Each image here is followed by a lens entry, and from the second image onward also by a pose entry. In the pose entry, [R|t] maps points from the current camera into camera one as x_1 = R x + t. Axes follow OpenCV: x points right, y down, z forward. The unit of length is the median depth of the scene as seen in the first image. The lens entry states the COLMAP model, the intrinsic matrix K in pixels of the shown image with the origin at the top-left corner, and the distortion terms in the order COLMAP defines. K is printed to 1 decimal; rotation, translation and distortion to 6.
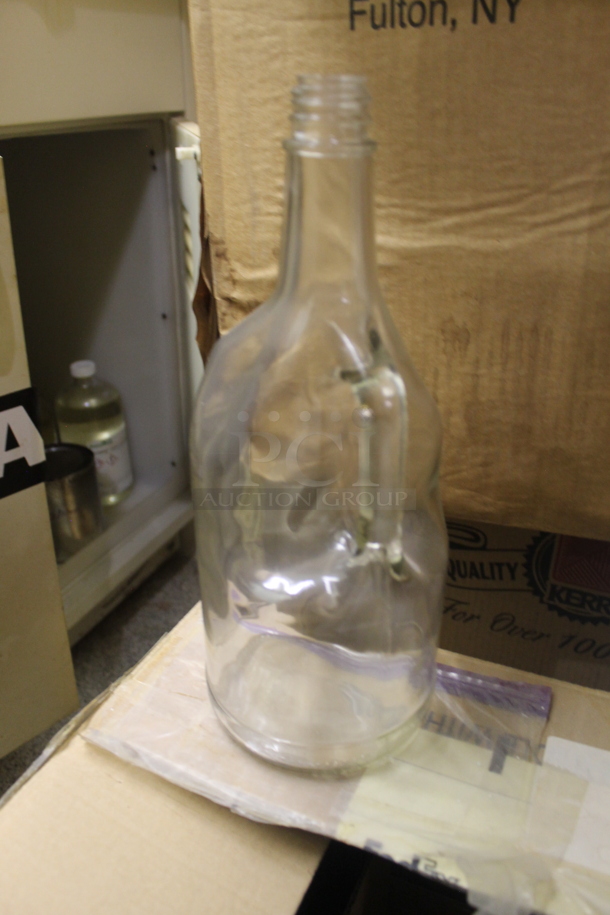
lens RADIAL K [[762.4, 0, 311.9], [0, 762.4, 456.5], [0, 0, 1]] dist [-0.175924, 0.139855]
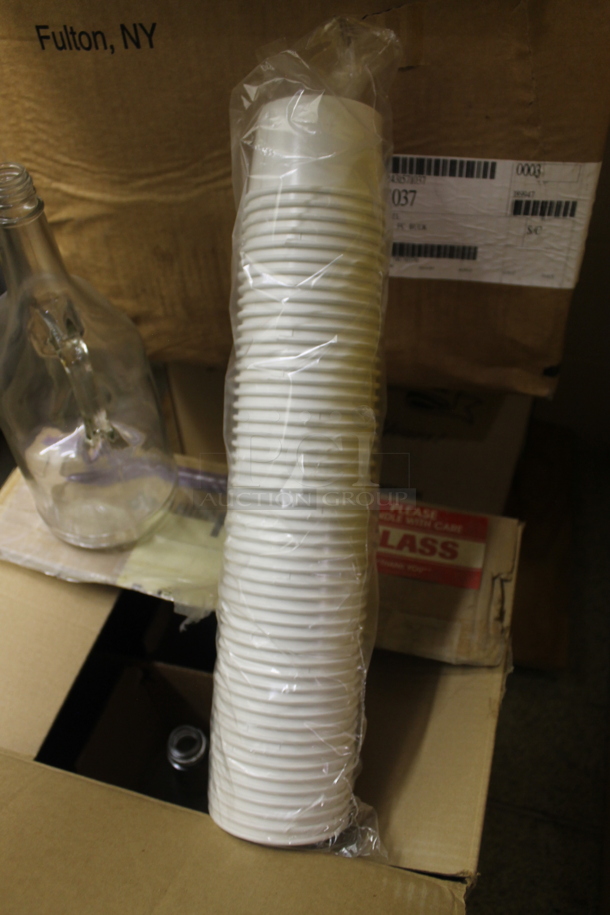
lens RADIAL K [[762.4, 0, 311.9], [0, 762.4, 456.5], [0, 0, 1]] dist [-0.175924, 0.139855]
pose [[0.989573, -0.124402, 0.072590, 0.349245], [0.091561, 0.932382, 0.349687, -0.305054], [-0.111183, -0.339394, 0.934050, -0.540027]]
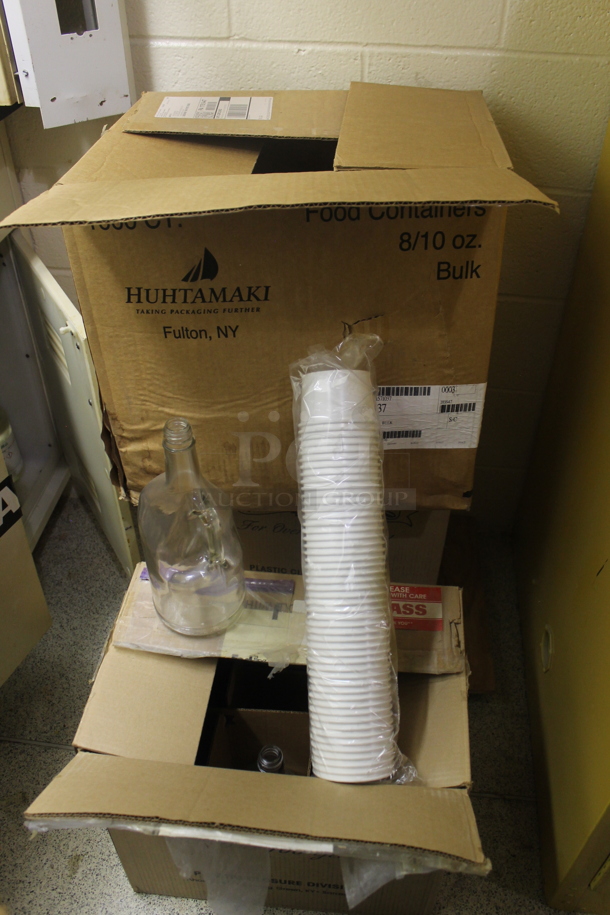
lens RADIAL K [[762.4, 0, 311.9], [0, 762.4, 456.5], [0, 0, 1]] dist [-0.175924, 0.139855]
pose [[0.951376, -0.200004, 0.234270, -0.134155], [0.139730, 0.957999, 0.250427, -0.747698], [-0.274517, -0.205516, 0.939364, -1.382332]]
